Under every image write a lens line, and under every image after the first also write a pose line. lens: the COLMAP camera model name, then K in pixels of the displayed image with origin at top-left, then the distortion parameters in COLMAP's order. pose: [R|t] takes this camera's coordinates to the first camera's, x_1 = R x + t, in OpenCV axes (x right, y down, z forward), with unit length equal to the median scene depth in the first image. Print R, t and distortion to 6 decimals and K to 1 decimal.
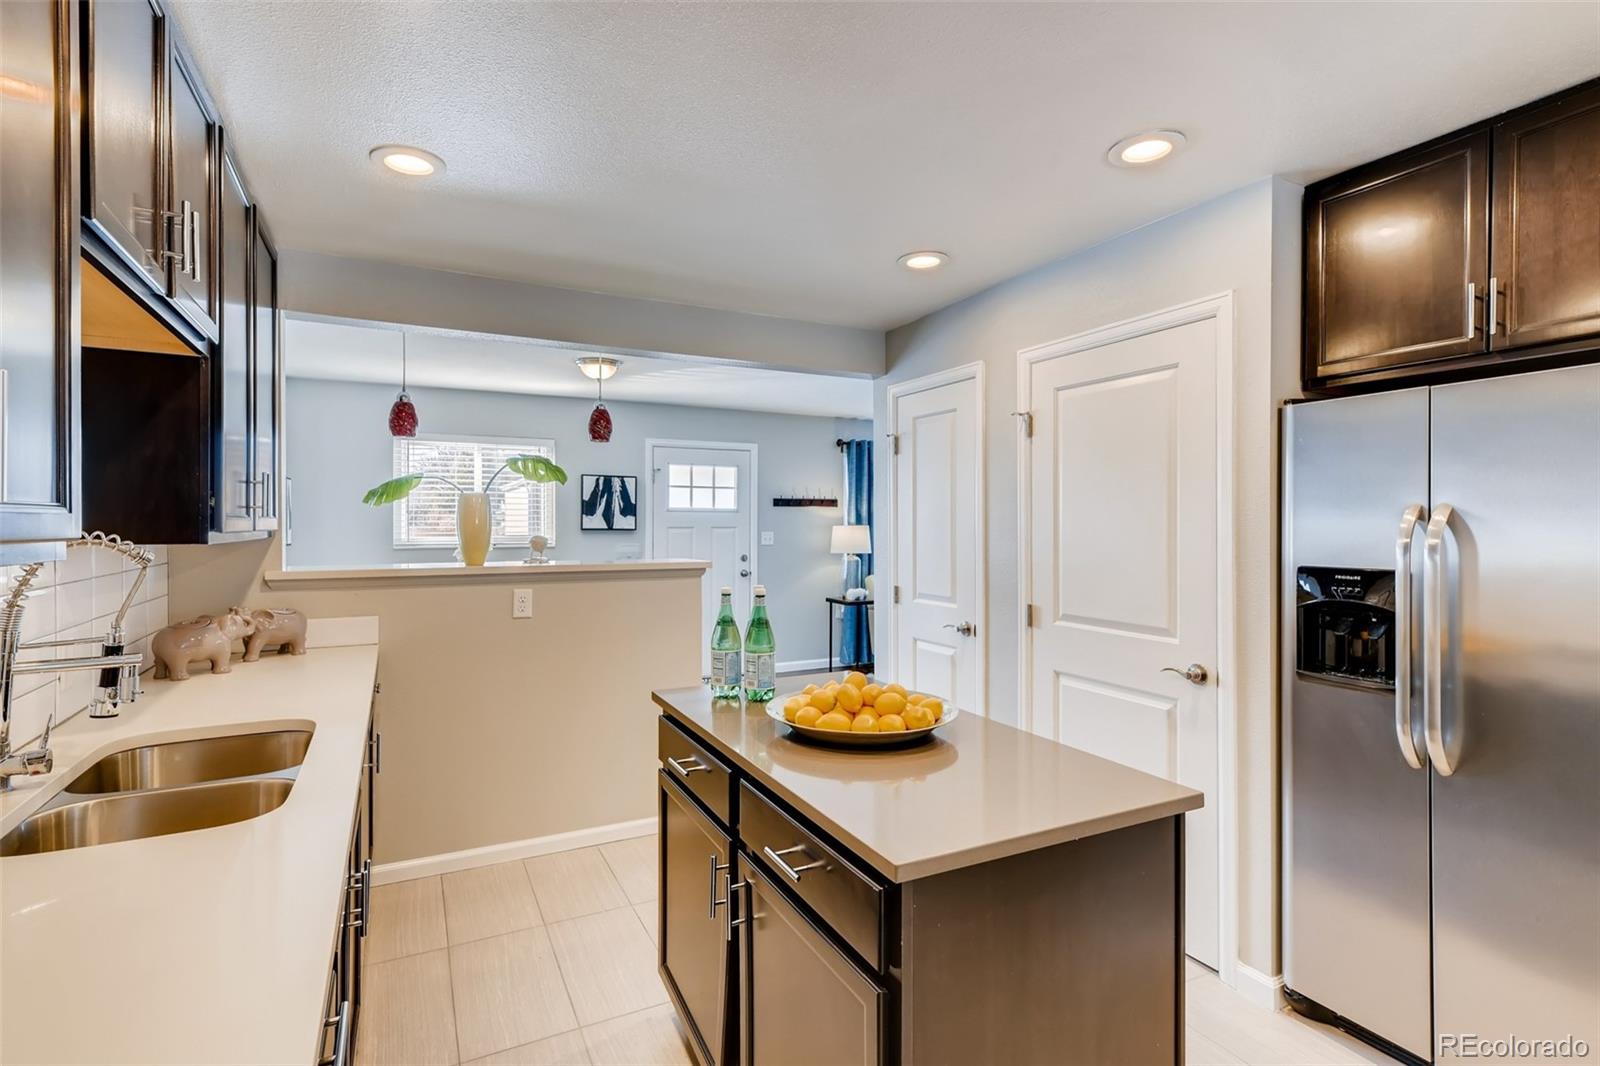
lens RADIAL K [[769.7, 0, 807.4], [0, 769.7, 535.0], [0, 0, 1]] dist [0.008674, 0.001213]
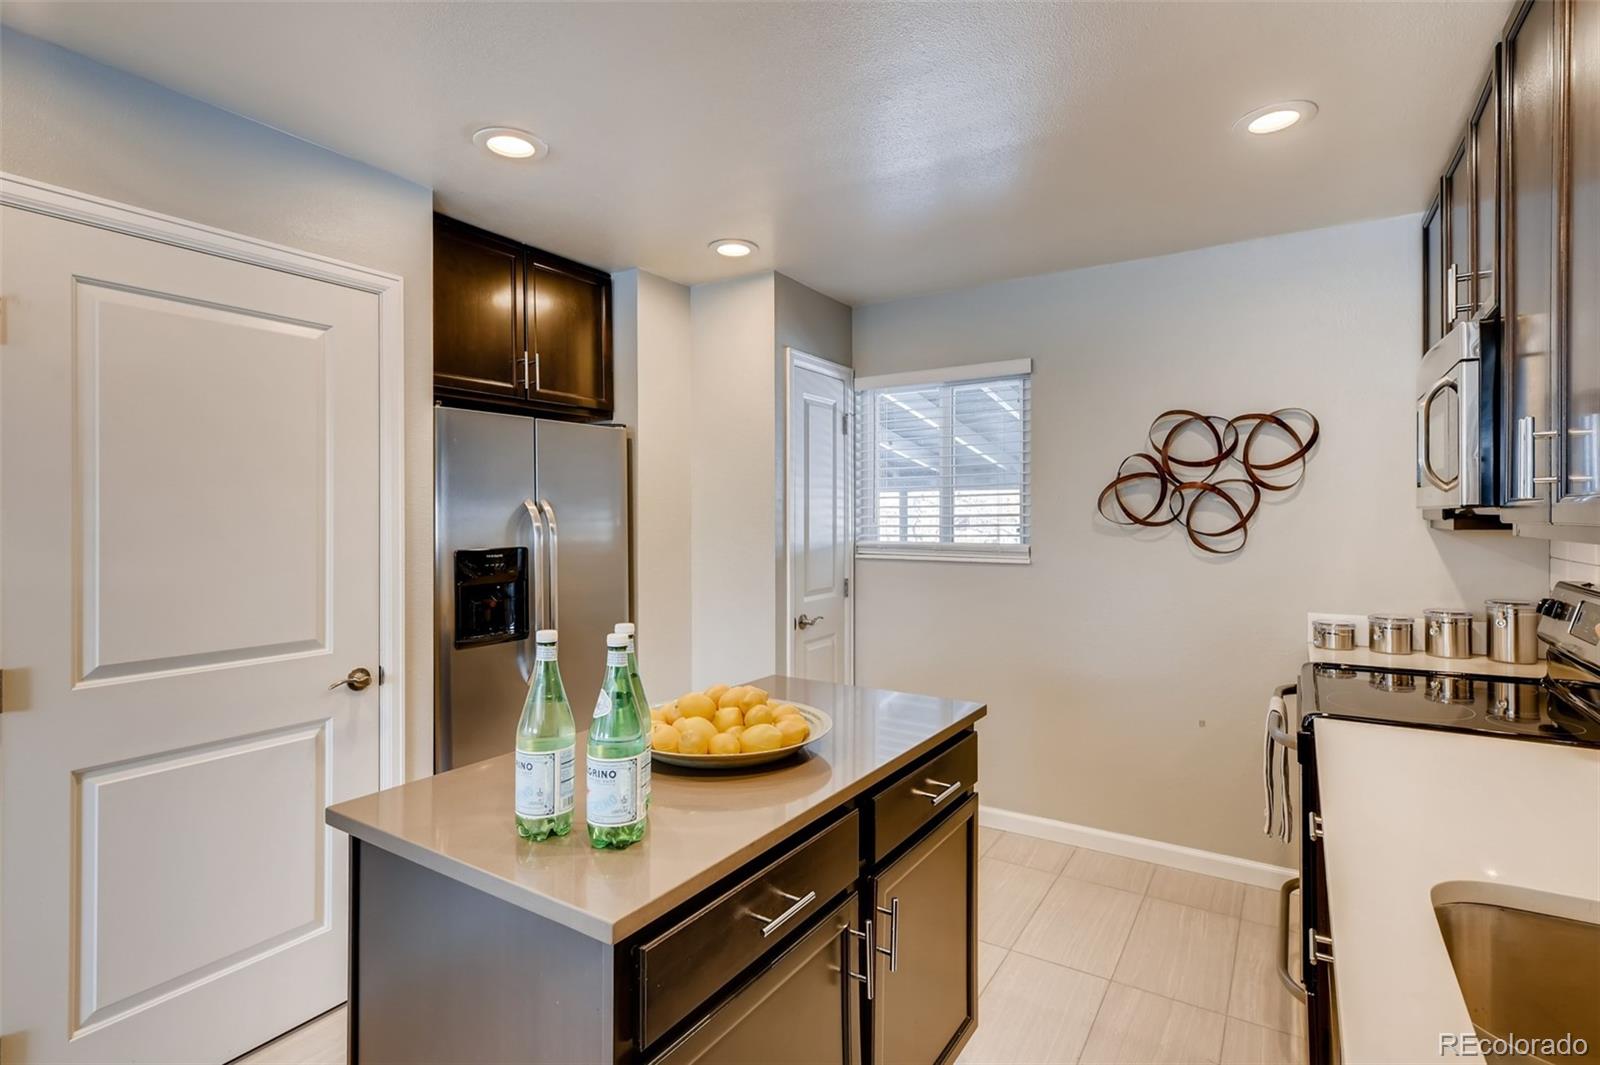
lens RADIAL K [[769.7, 0, 807.4], [0, 769.7, 534.5], [0, 0, 1]] dist [0.008674, 0.001213]
pose [[-0.478495, -0.024300, 0.877754, -0.532805], [0.011345, 0.999362, 0.033851, -0.014975], [-0.878017, 0.026156, -0.477914, 0.960999]]
